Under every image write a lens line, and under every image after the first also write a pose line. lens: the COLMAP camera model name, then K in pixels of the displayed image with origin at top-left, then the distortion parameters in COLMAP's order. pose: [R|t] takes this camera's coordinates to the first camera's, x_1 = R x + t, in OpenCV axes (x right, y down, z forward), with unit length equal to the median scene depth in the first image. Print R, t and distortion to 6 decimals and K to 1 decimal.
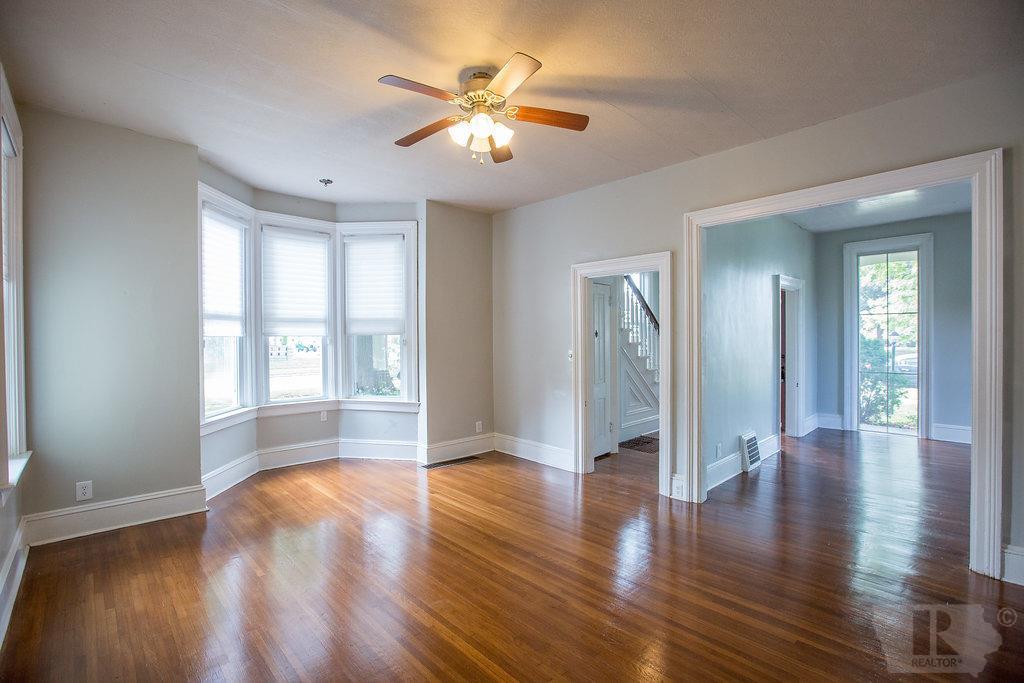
lens RADIAL K [[469.1, 0, 503.6], [0, 469.1, 343.1], [0, 0, 1]] dist [0.000520, 0.002798]
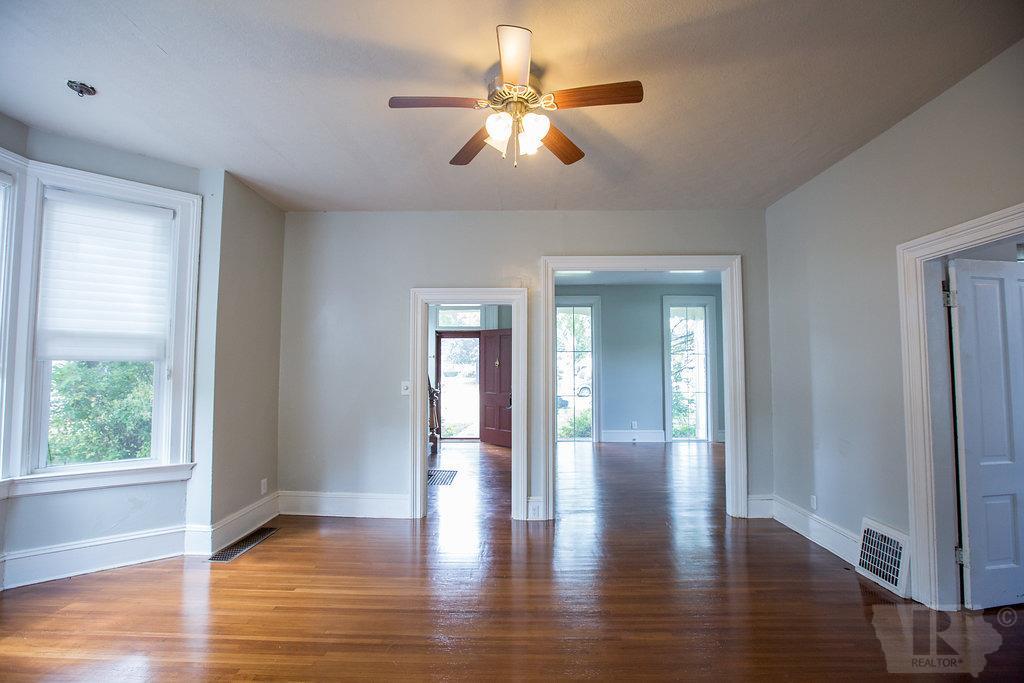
lens RADIAL K [[469.1, 0, 511.0], [0, 469.1, 344.2], [0, 0, 1]] dist [0.000520, 0.002798]
pose [[0.713362, 0.041667, 0.699556, -0.328372], [0.001717, 0.998124, -0.061202, -0.000163], [-0.700794, 0.044860, 0.711952, 0.202310]]
